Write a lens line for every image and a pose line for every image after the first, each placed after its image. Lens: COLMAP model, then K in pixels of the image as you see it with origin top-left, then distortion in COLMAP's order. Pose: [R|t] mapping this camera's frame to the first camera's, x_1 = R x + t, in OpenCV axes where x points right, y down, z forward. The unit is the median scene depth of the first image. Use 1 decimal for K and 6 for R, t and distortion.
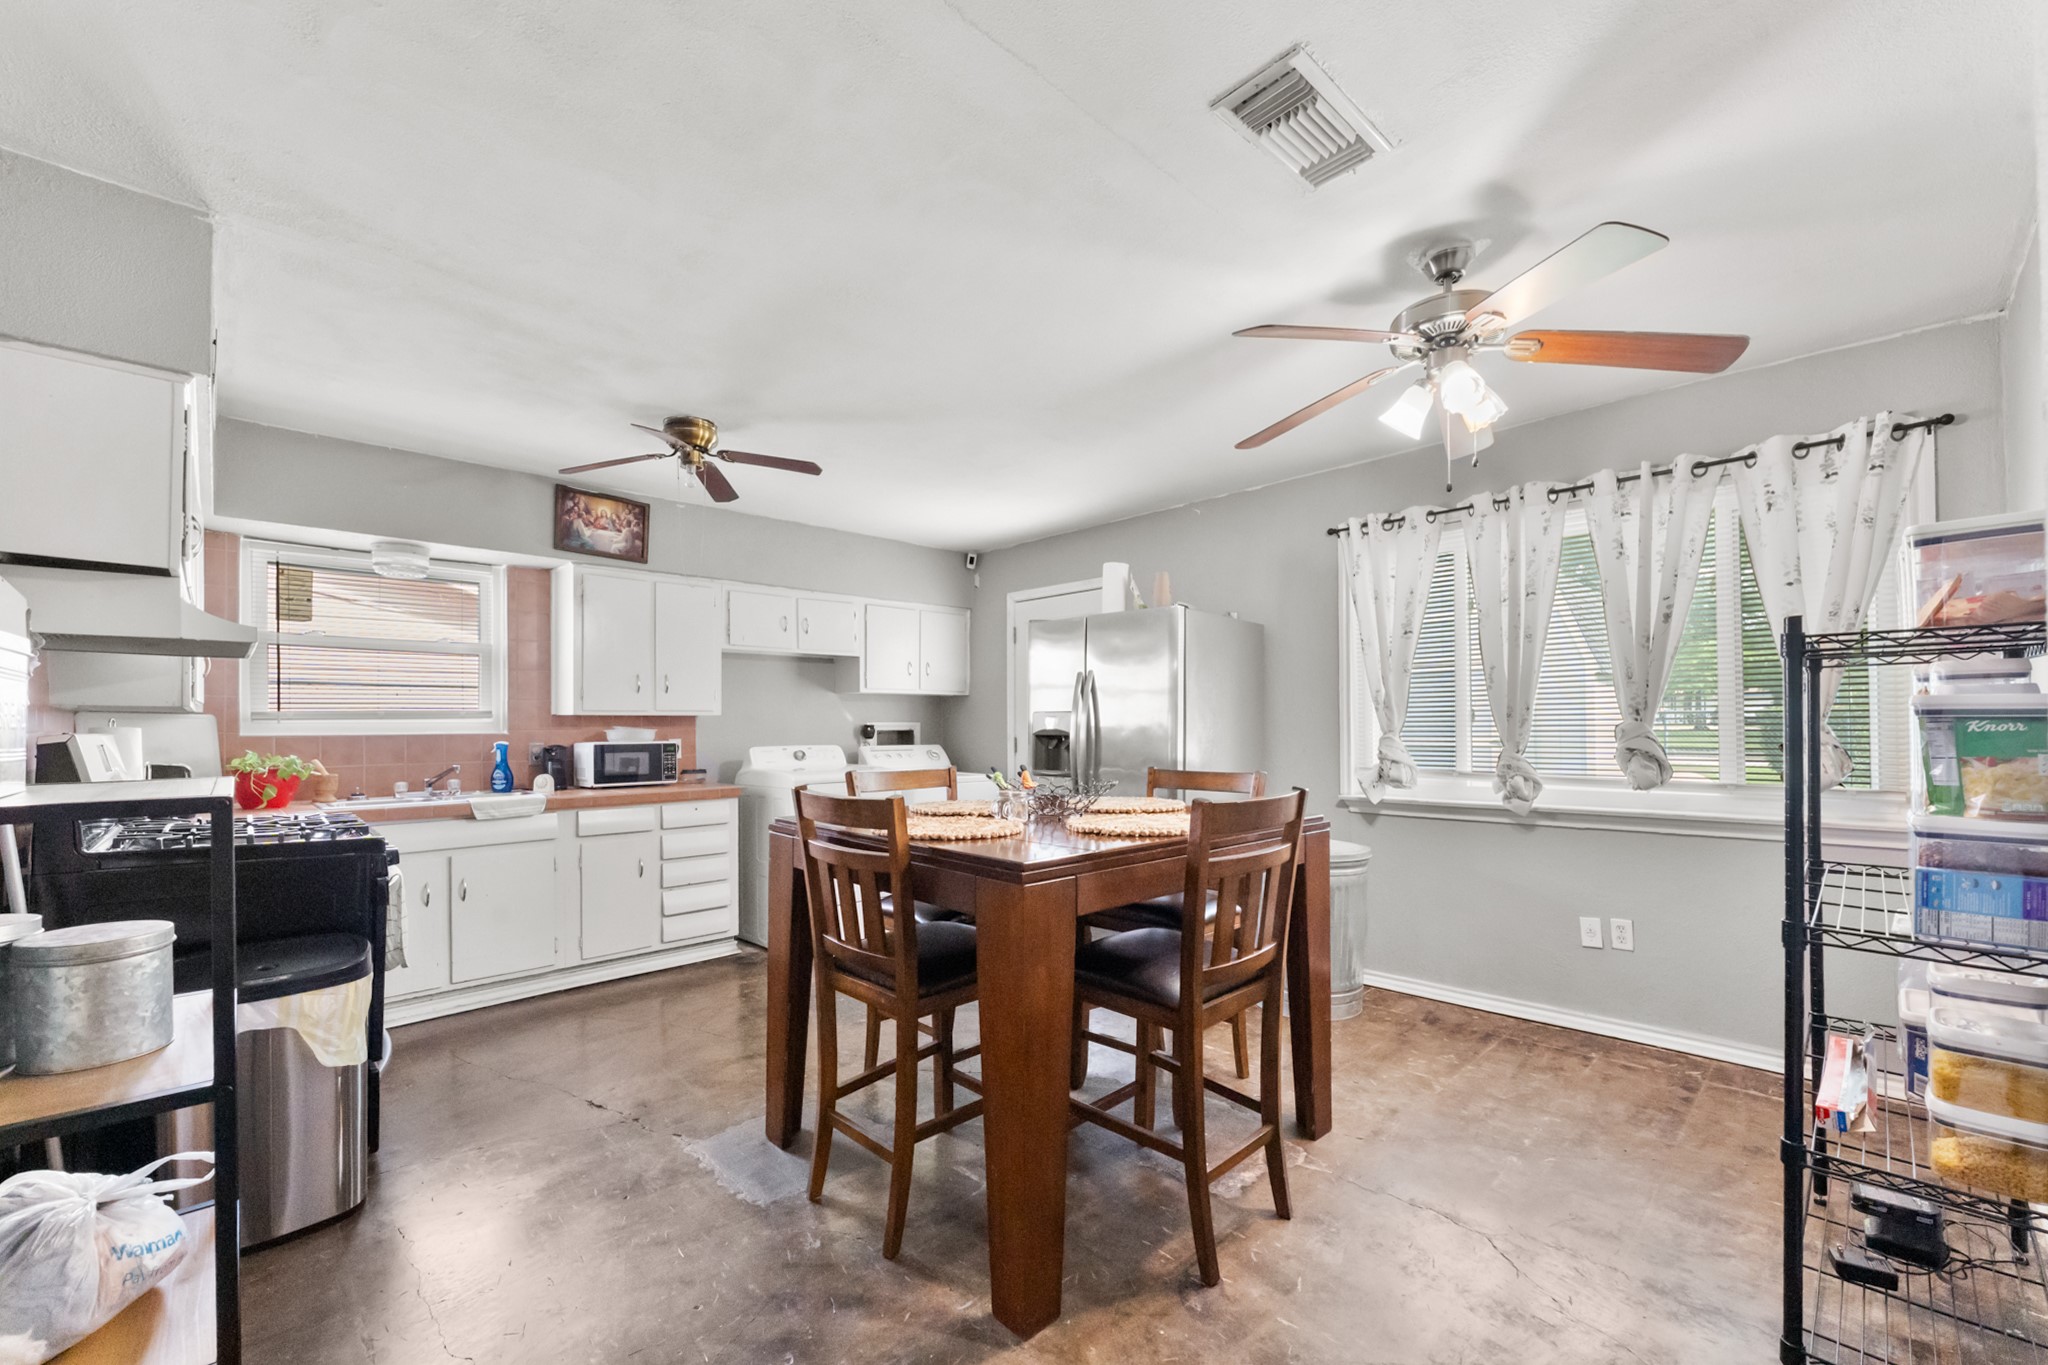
lens RADIAL K [[824.0, 0, 1023.8], [0, 824.0, 709.6], [0, 0, 1]] dist [-0.000197, -0.000085]
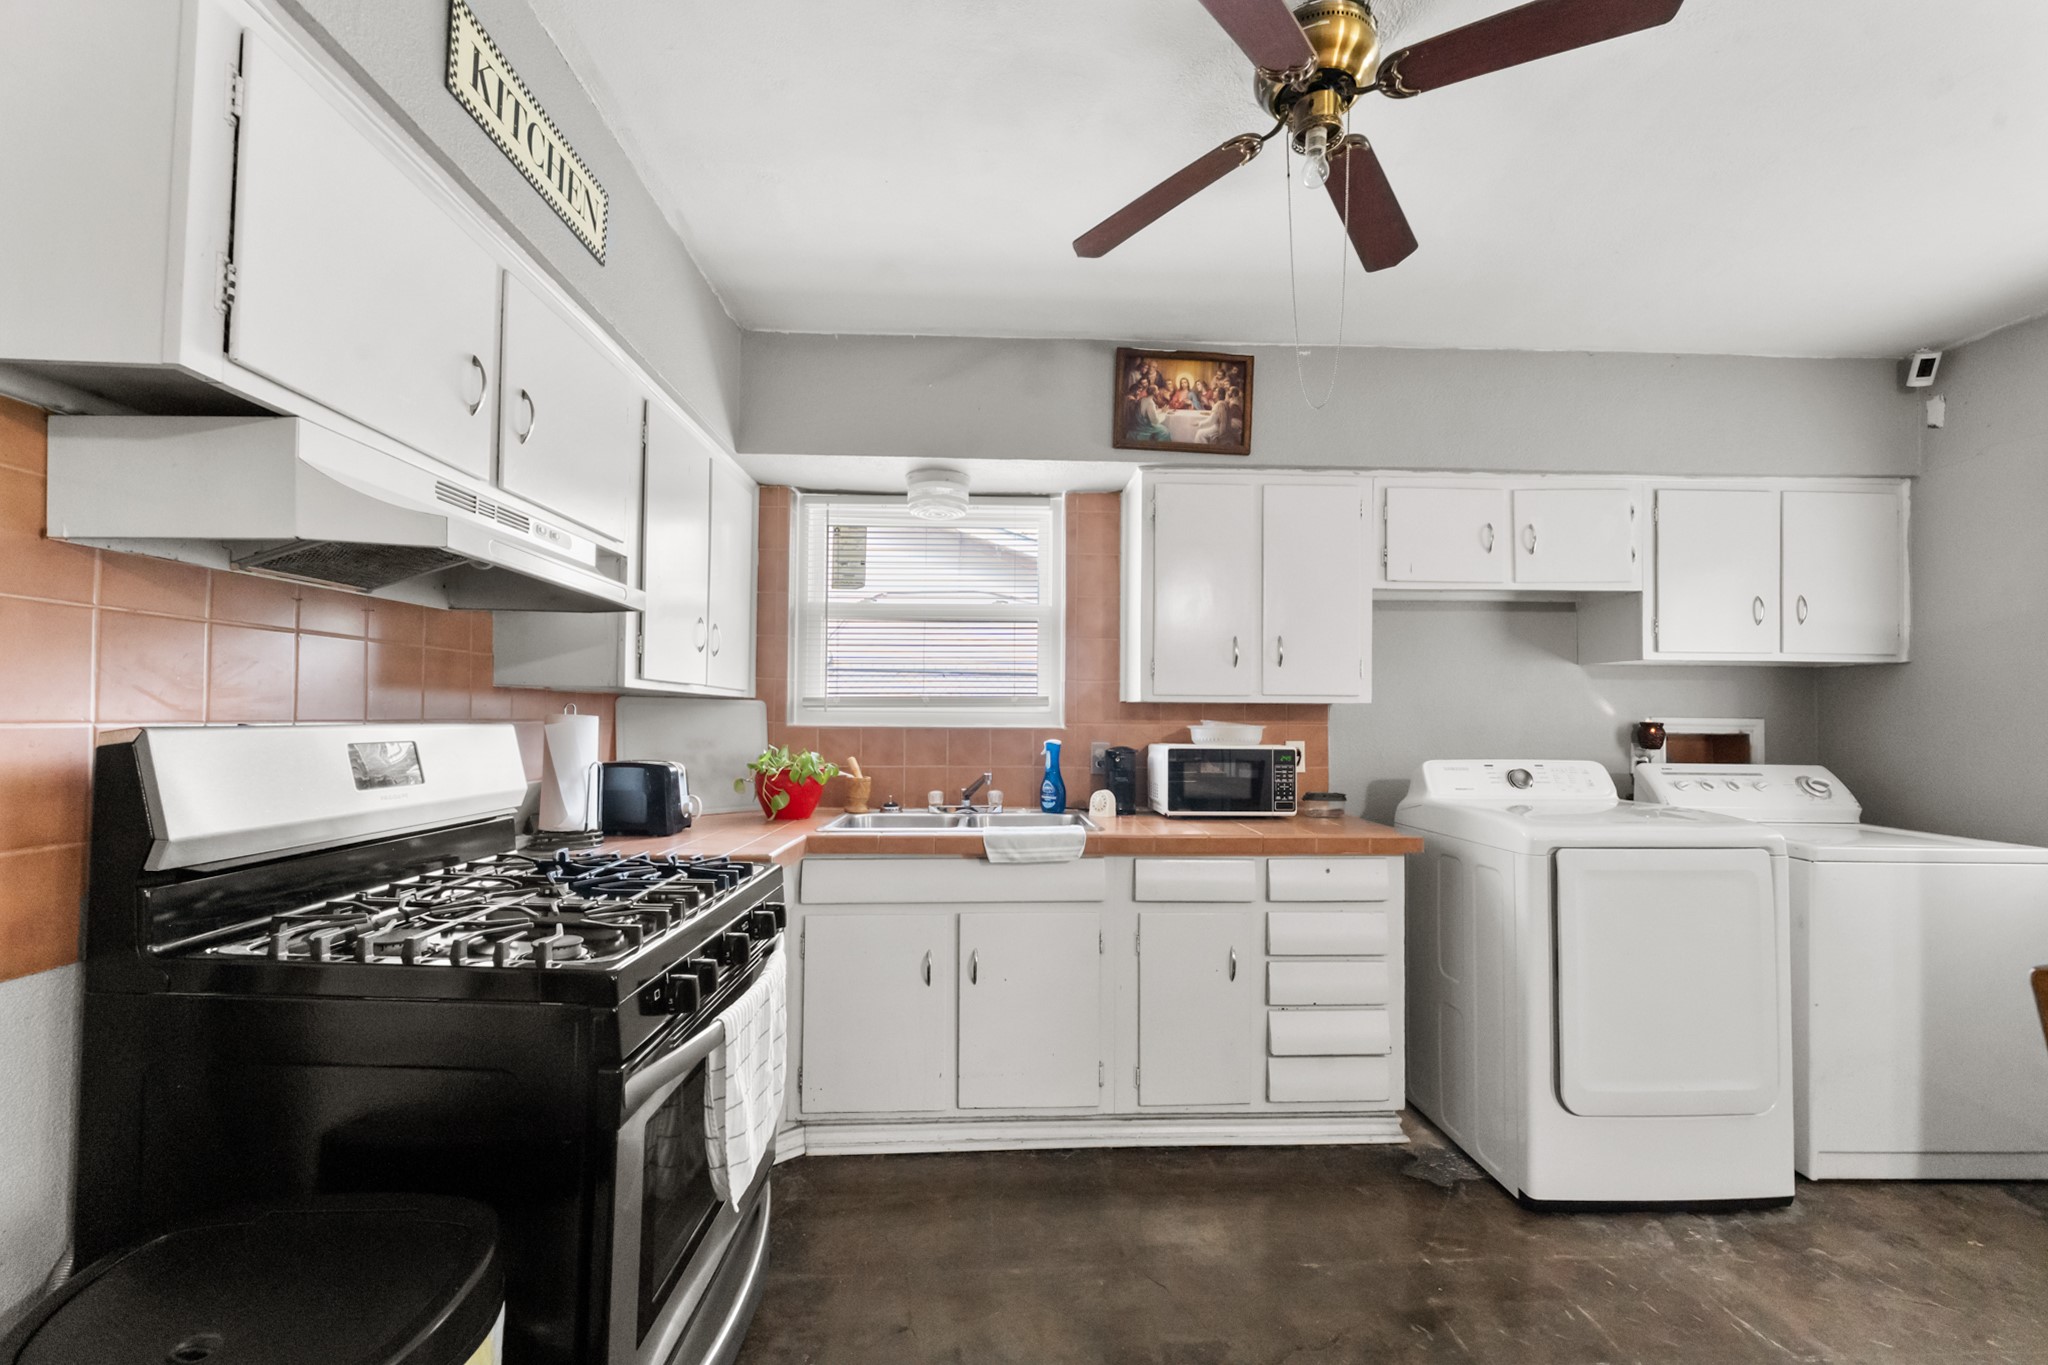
lens RADIAL K [[824.0, 0, 1023.8], [0, 824.0, 709.6], [0, 0, 1]] dist [-0.000197, -0.000085]
pose [[0.741283, 0.004648, -0.671176, -0.174396], [0.000541, 0.999972, 0.007522, 0.007589], [0.671192, -0.005939, 0.741260, 0.443815]]
